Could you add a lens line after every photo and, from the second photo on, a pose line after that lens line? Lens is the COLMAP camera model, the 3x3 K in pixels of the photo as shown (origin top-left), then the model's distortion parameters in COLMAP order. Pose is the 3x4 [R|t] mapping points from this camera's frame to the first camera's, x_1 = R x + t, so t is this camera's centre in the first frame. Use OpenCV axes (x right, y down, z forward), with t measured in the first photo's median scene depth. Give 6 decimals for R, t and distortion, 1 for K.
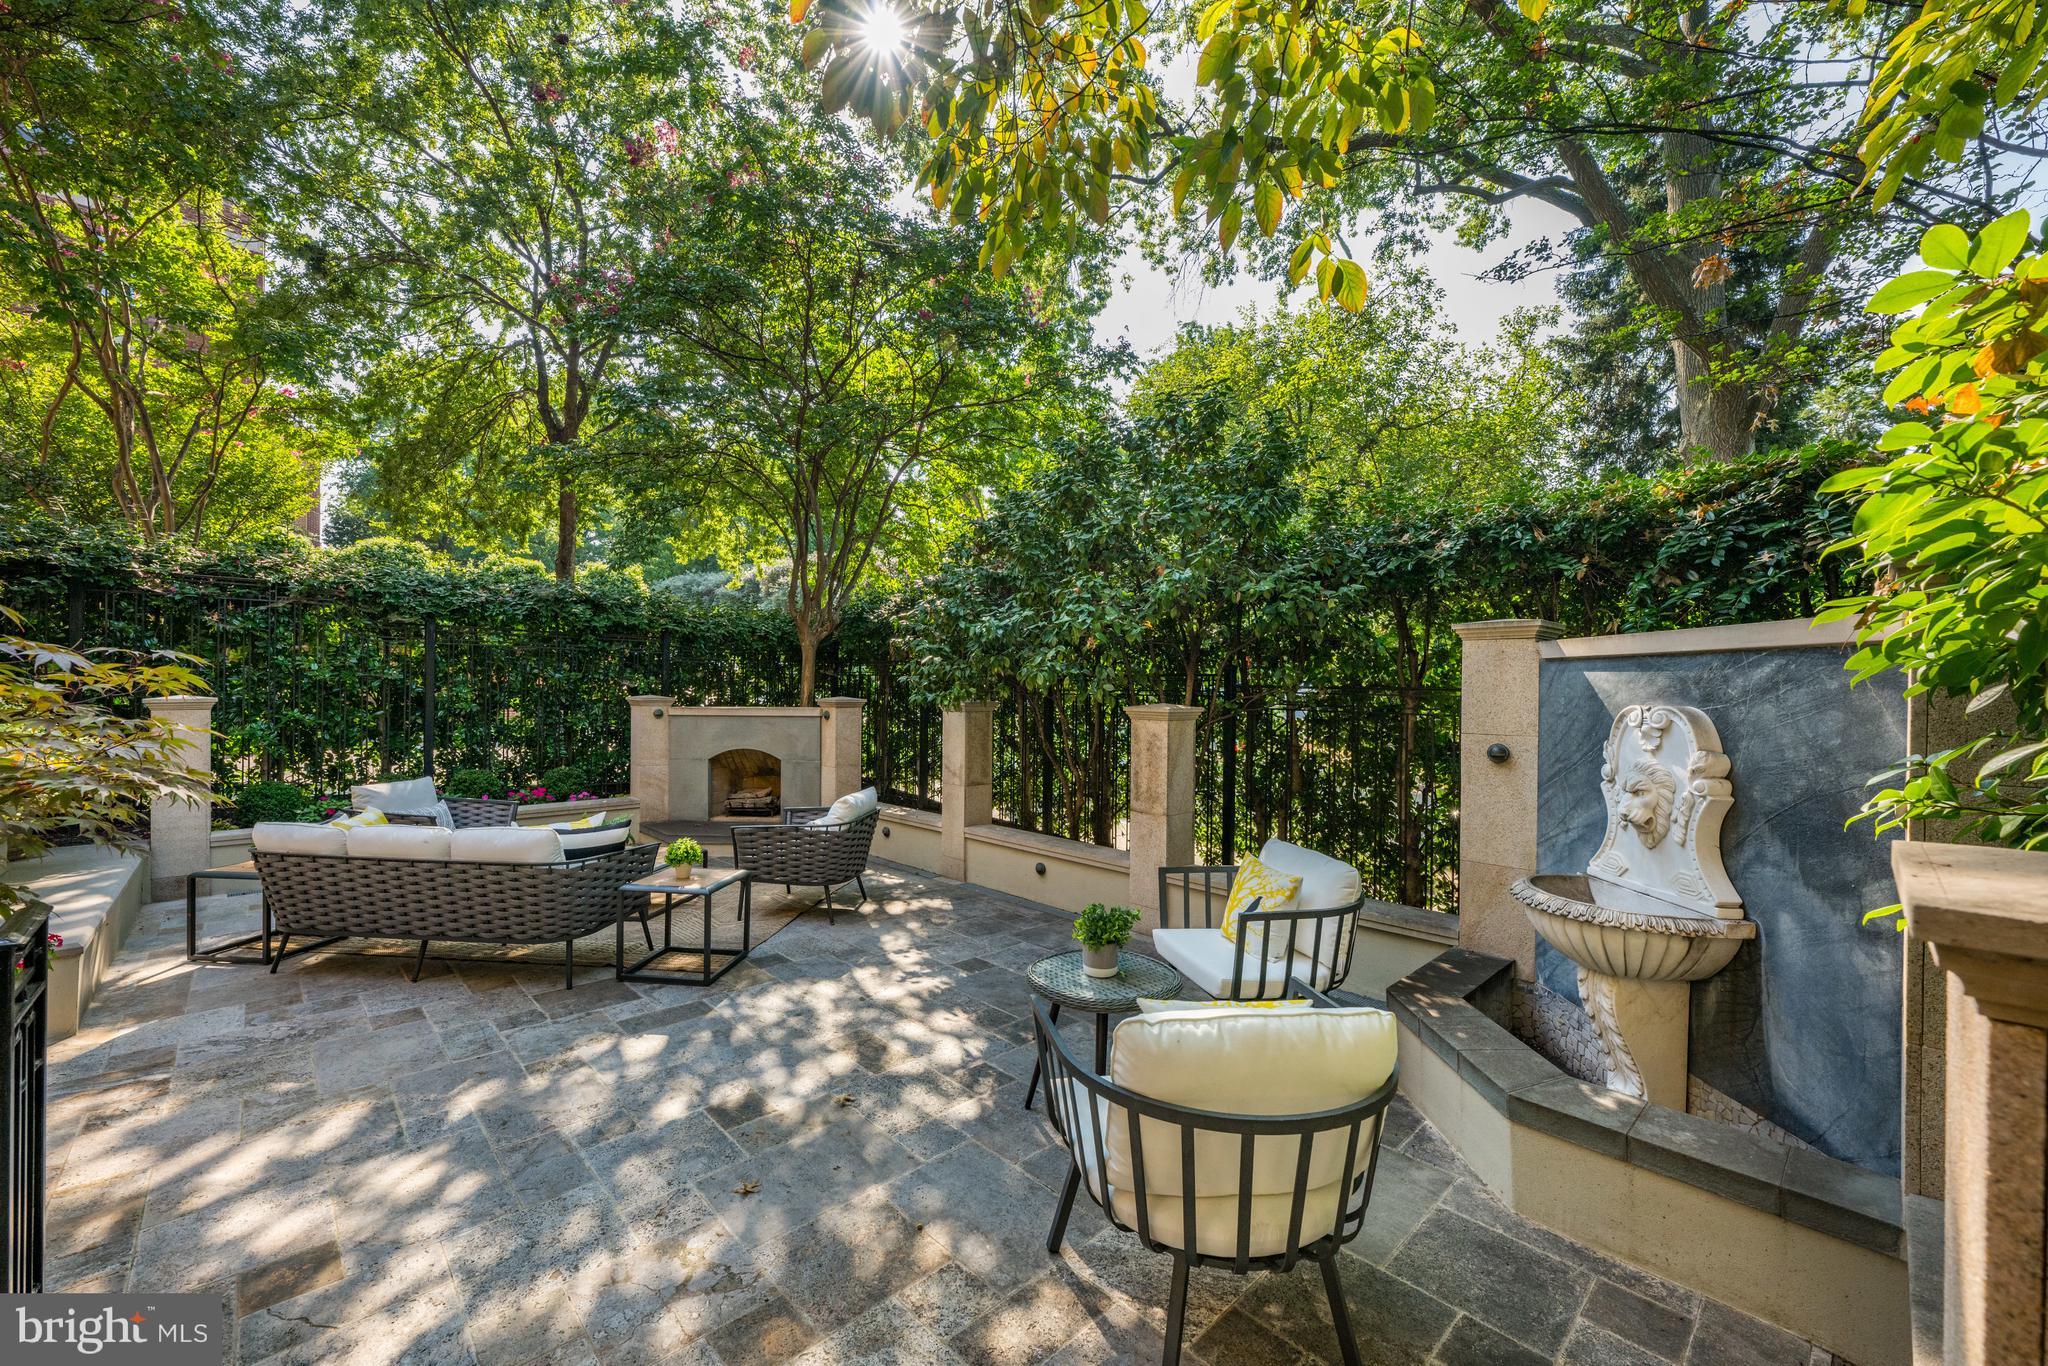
lens RADIAL K [[806.8, 0, 1024.9], [0, 806.8, 686.7], [0, 0, 1]] dist [-0.001178, 0.000017]
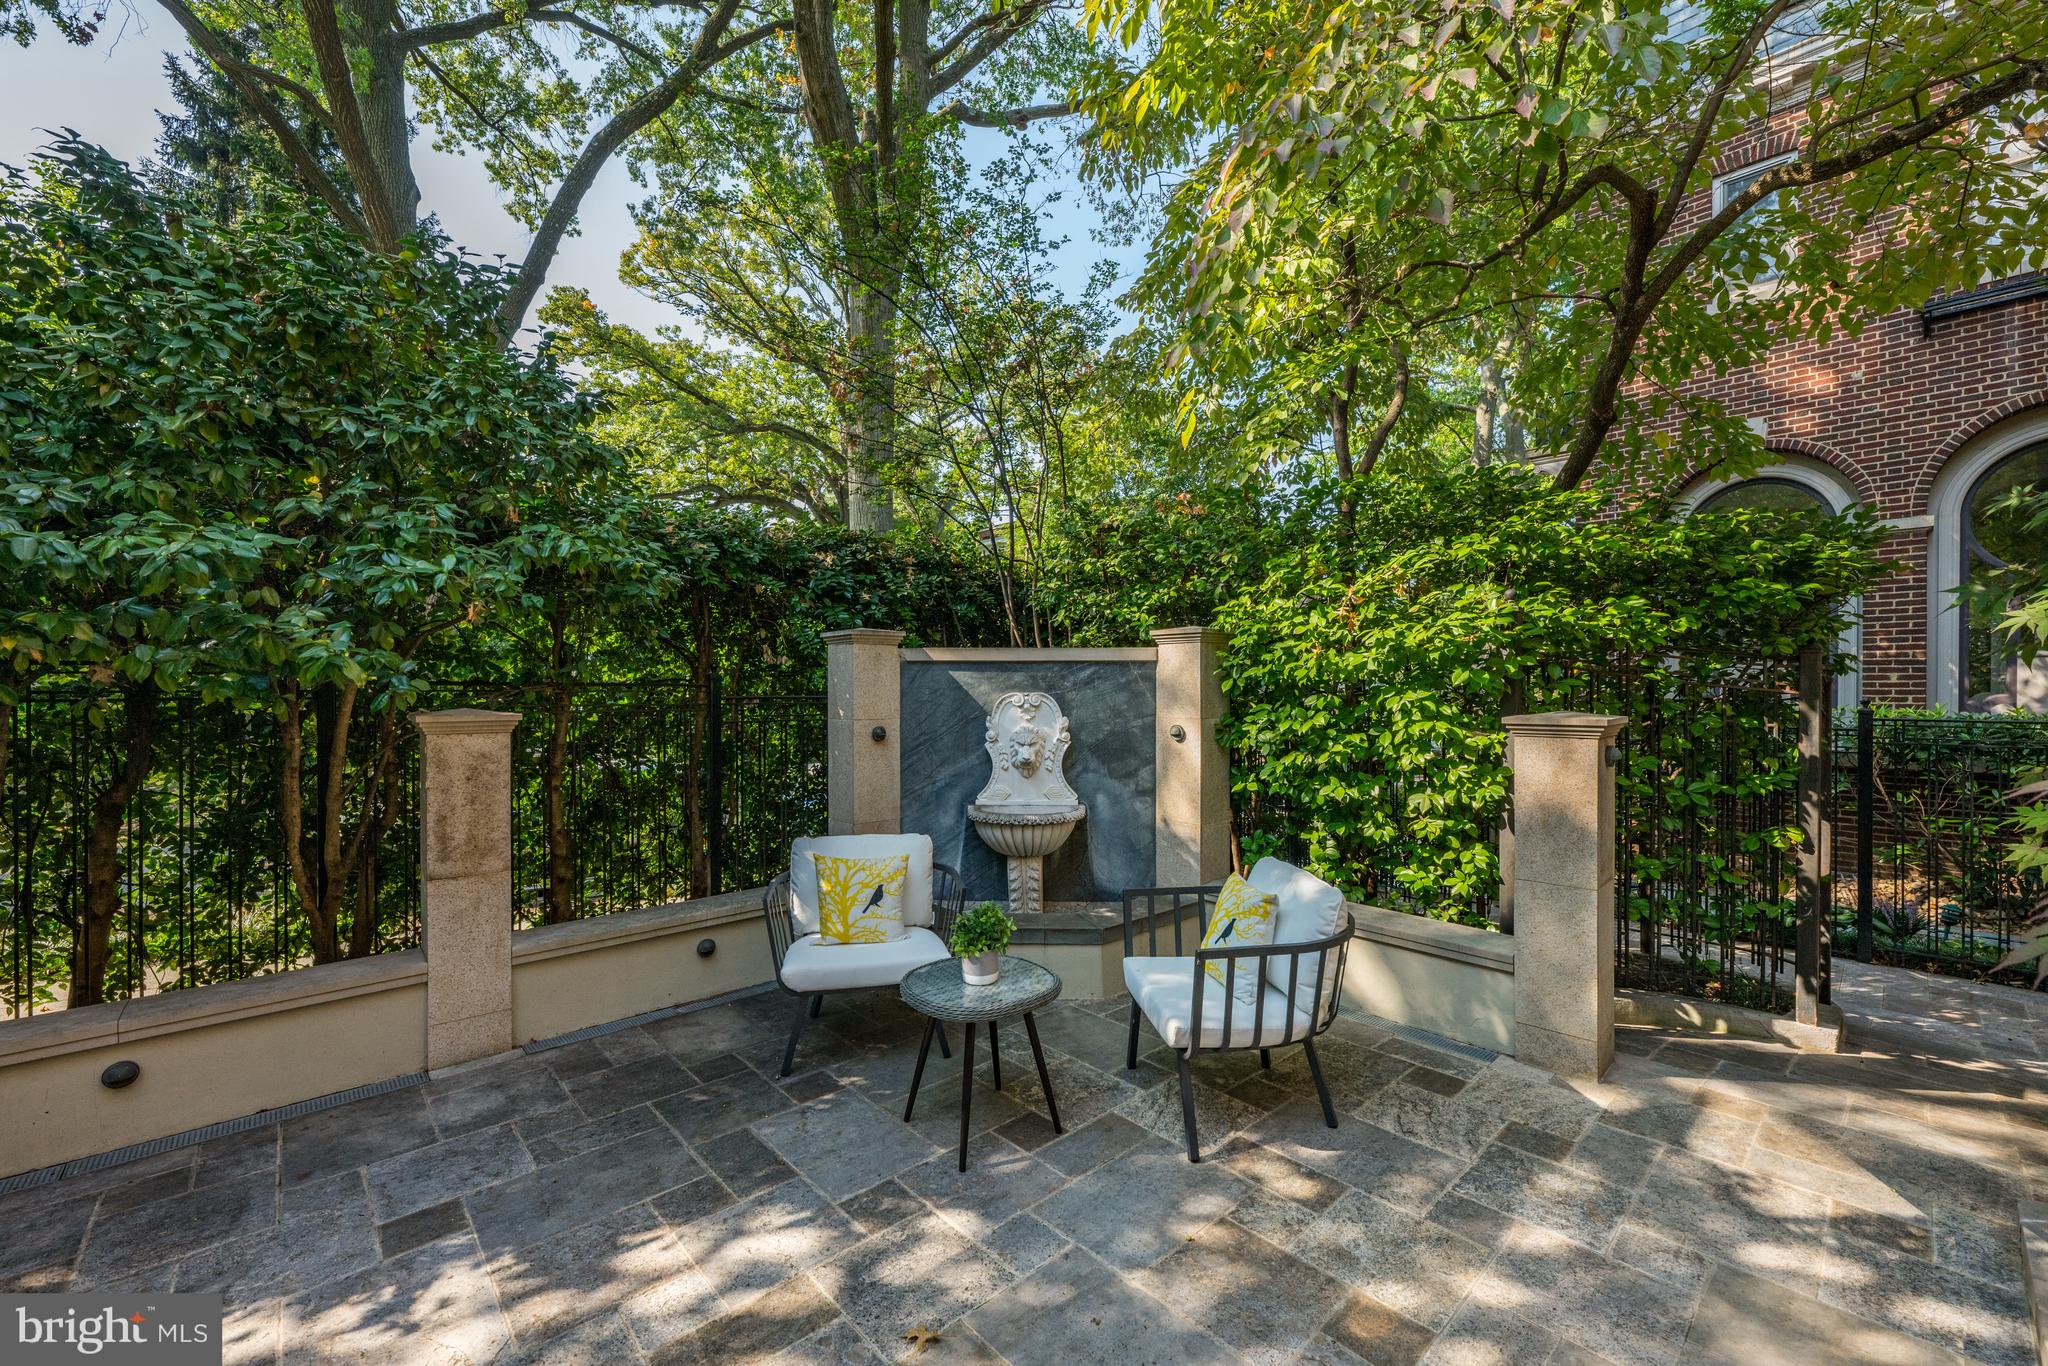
lens RADIAL K [[813.2, 0, 1021.1], [0, 813.2, 689.5], [0, 0, 1]] dist [0.002007, 0.000417]
pose [[0.022730, -0.012201, 0.999667, -0.587499], [0.003519, 0.999920, 0.012124, -0.002015], [-0.999735, 0.003242, 0.022771, 0.625451]]
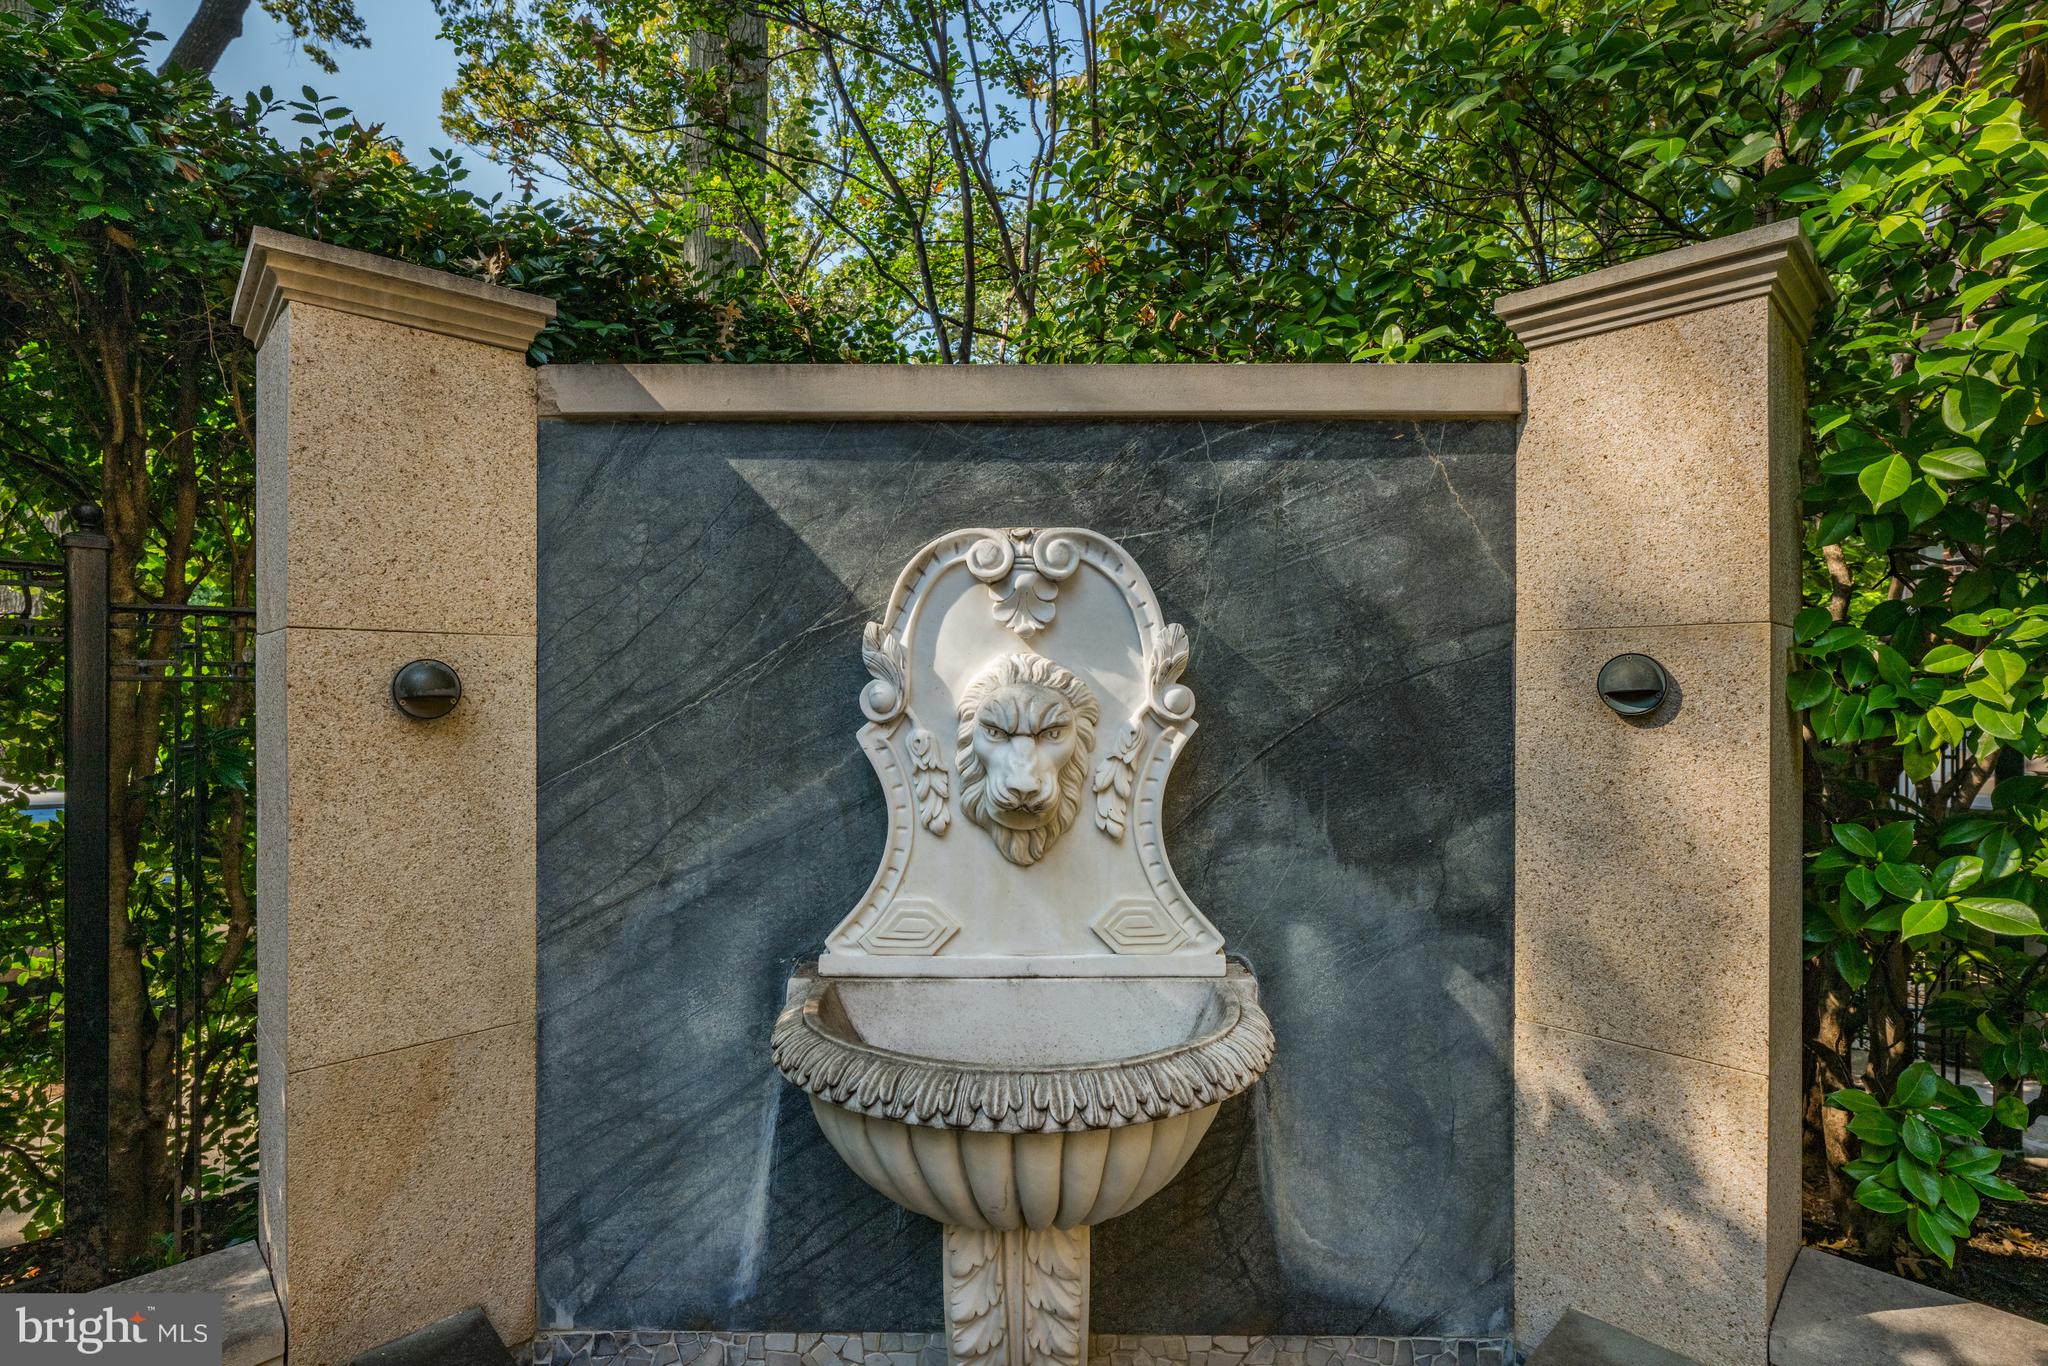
lens RADIAL K [[966.8, 0, 1016.5], [0, 966.8, 690.8], [0, 0, 1]] dist [-0.000581, -0.000141]
pose [[-0.010983, -0.007752, 0.999910, 0.172025], [0.000394, 0.999970, 0.007757, 0.067376], [-0.999940, 0.000479, -0.010980, 0.648565]]
